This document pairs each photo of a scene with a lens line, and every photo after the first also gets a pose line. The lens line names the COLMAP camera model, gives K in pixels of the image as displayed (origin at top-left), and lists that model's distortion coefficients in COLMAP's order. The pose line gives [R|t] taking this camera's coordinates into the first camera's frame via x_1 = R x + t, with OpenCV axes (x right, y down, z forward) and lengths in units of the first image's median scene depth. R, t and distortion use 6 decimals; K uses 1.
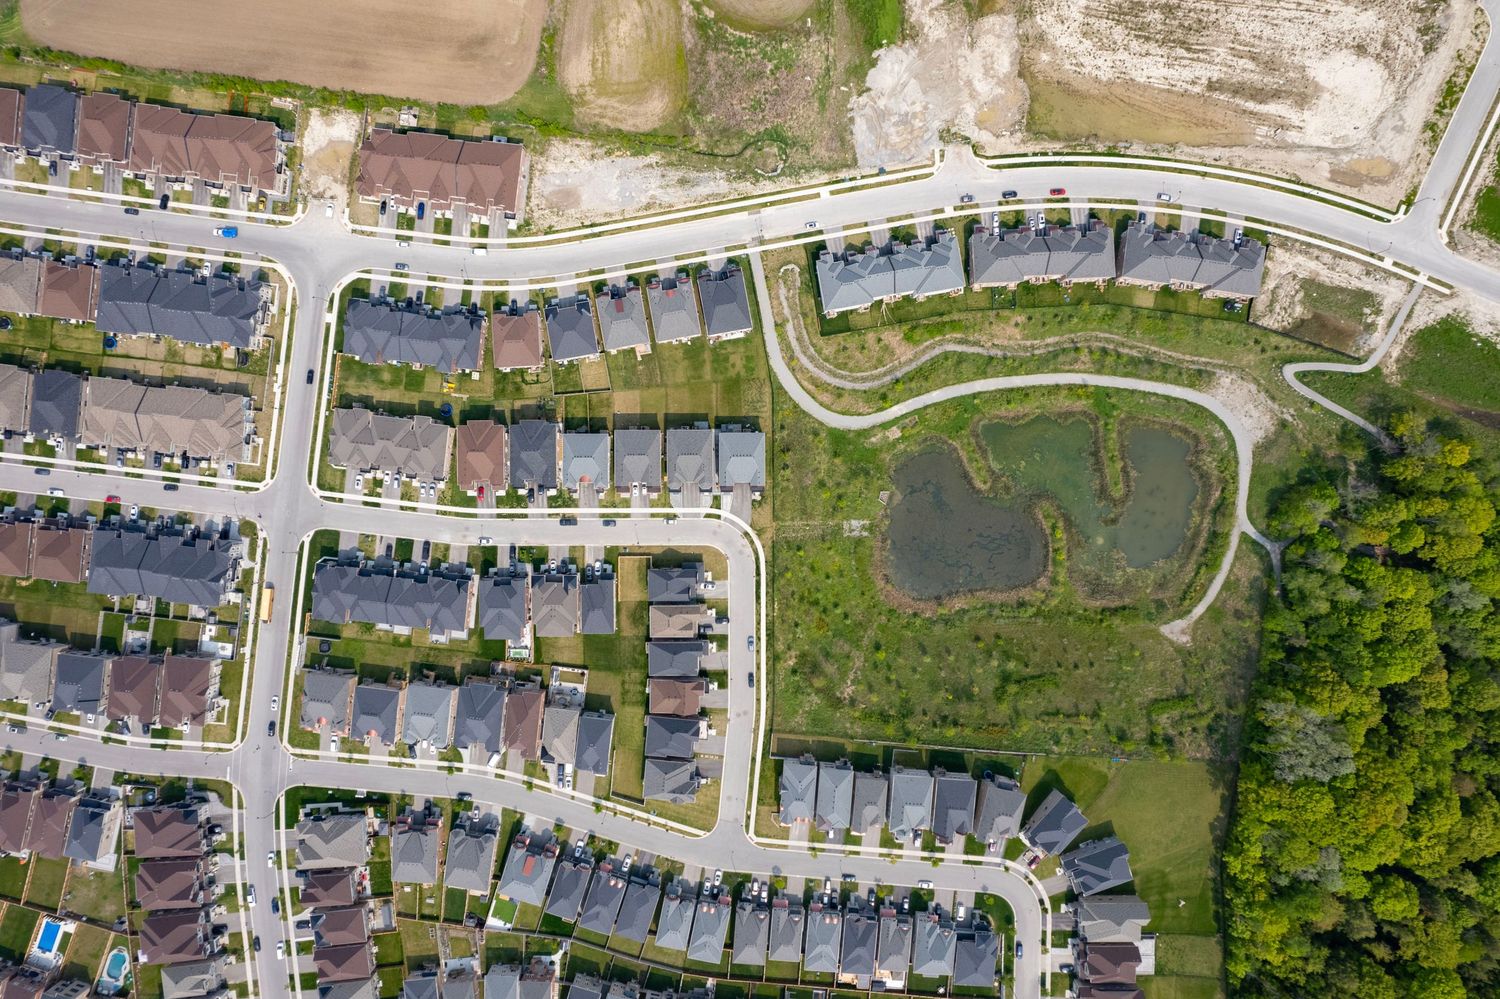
lens RADIAL K [[957.6, 0, 739.5], [0, 957.6, 498.3], [0, 0, 1]] dist [-0.076621, 0.063487]
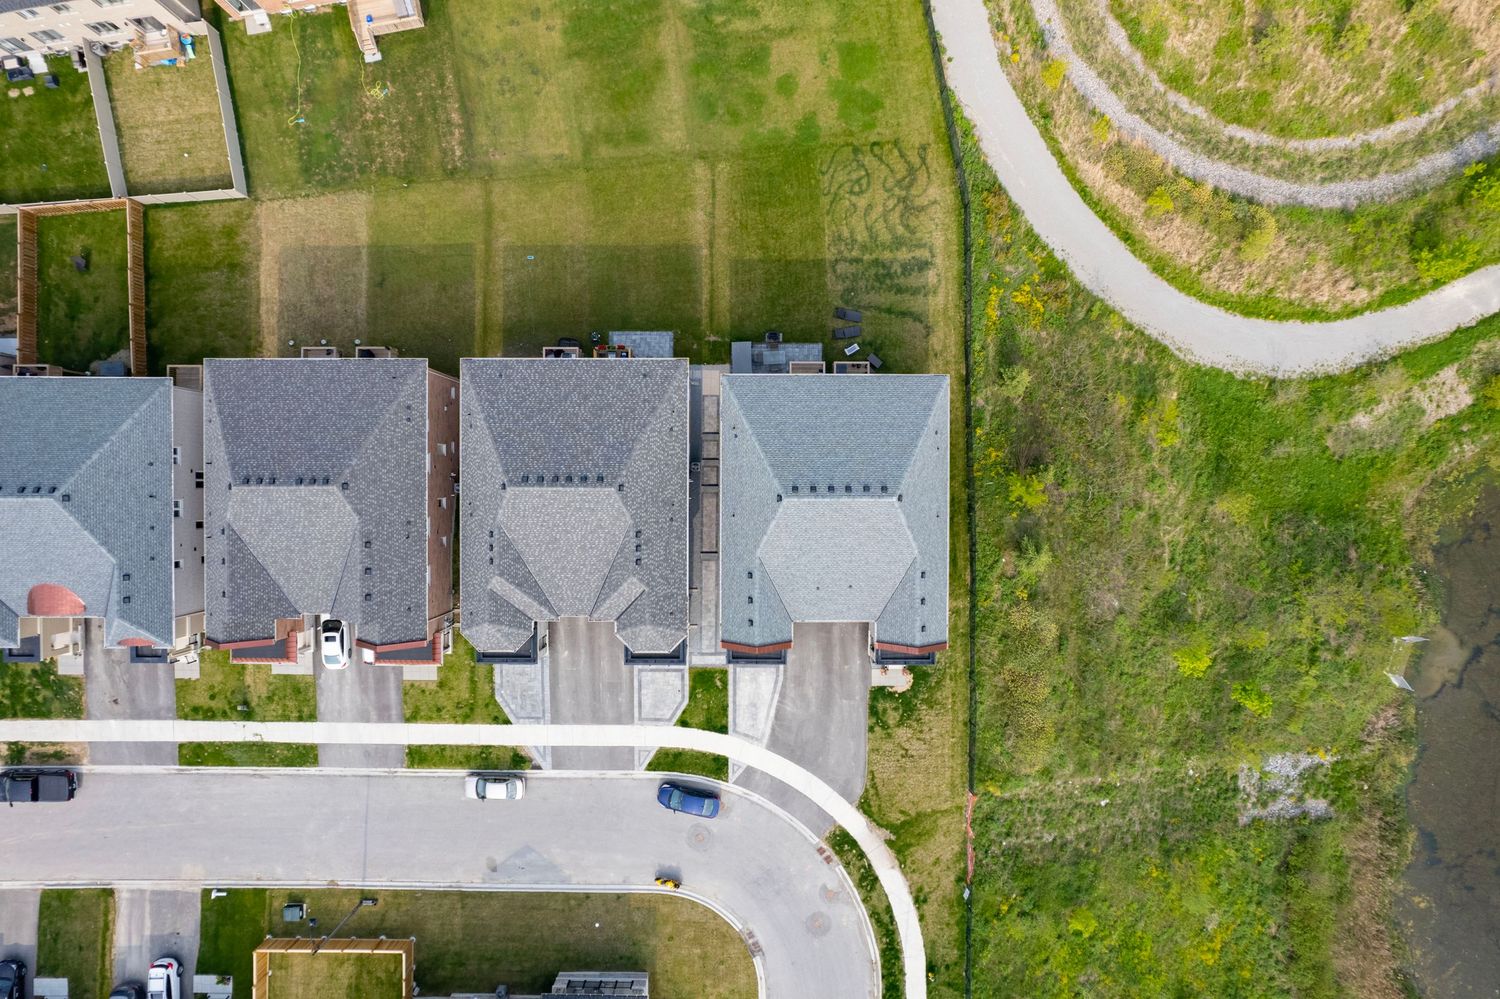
lens RADIAL K [[957.6, 0, 752.6], [0, 957.6, 499.5], [0, 0, 1]] dist [-0.076621, 0.063487]
pose [[0.999982, 0.005357, -0.002774, -0.013354], [-0.005393, 0.999900, -0.013035, -0.038383], [0.002704, 0.013050, 0.999911, 0.779914]]
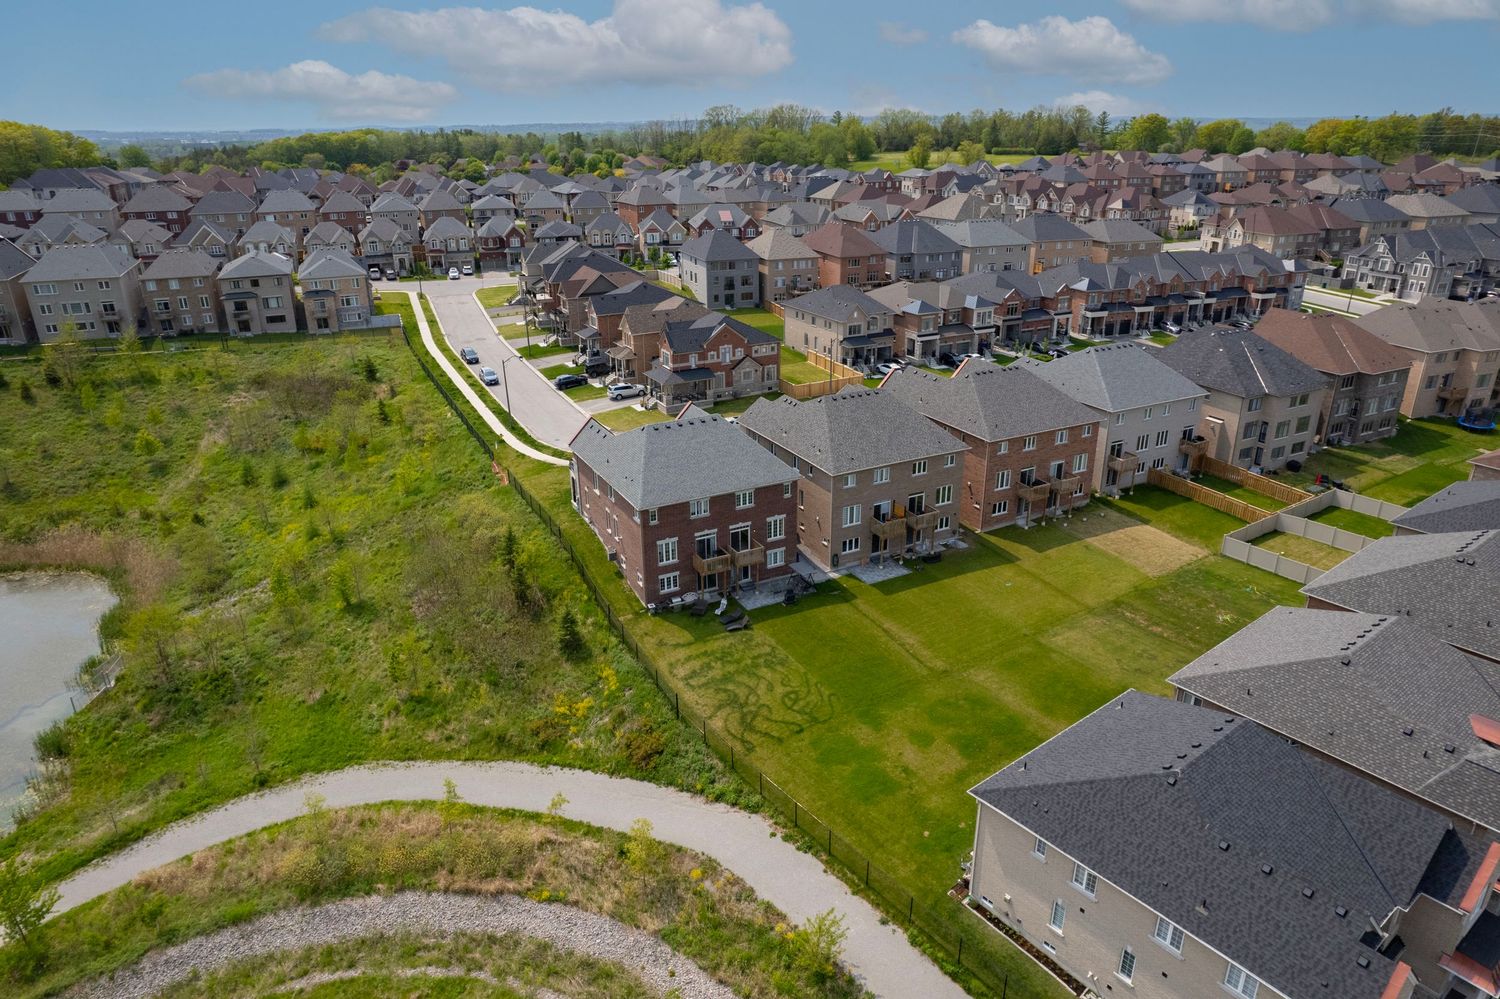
lens RADIAL K [[957.6, 0, 751.3], [0, 957.6, 498.9], [0, 0, 1]] dist [-0.076621, 0.063487]
pose [[-0.885867, 0.176614, -0.429006, 0.099807], [-0.463873, -0.352733, 0.812651, -0.264312], [-0.007799, 0.918905, 0.394401, 0.879869]]
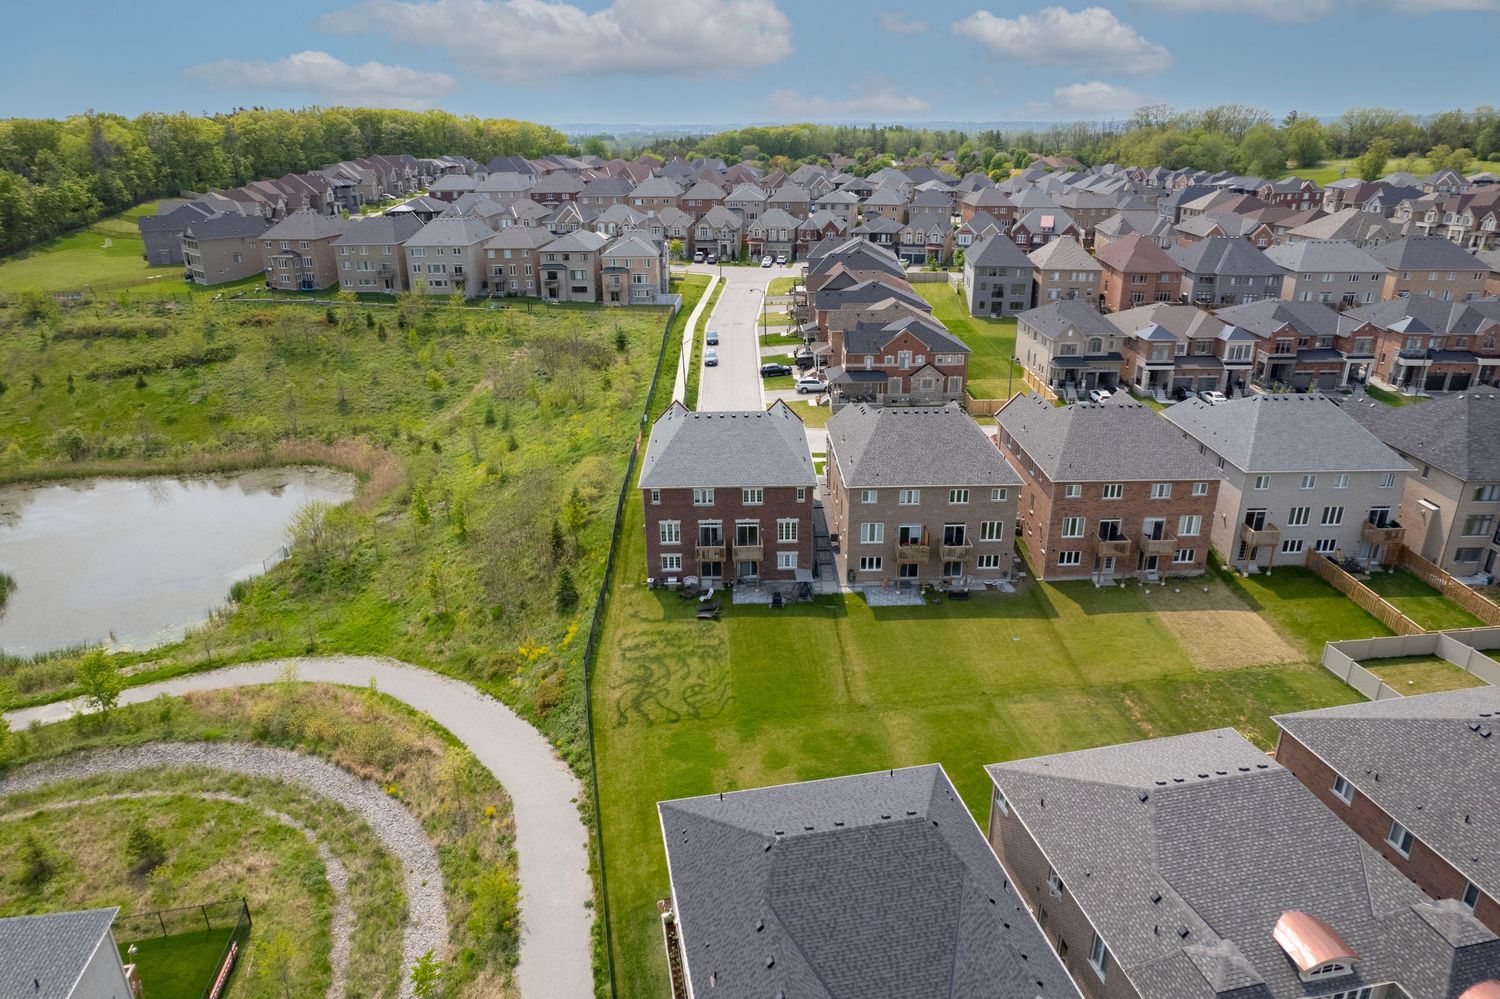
lens RADIAL K [[957.6, 0, 752.2], [0, 957.6, 497.4], [0, 0, 1]] dist [-0.076621, 0.063487]
pose [[-0.999789, 0.014227, -0.014794, 0.000236], [-0.019217, -0.395659, 0.918196, -0.292645], [0.007209, 0.918287, 0.395849, 0.878538]]
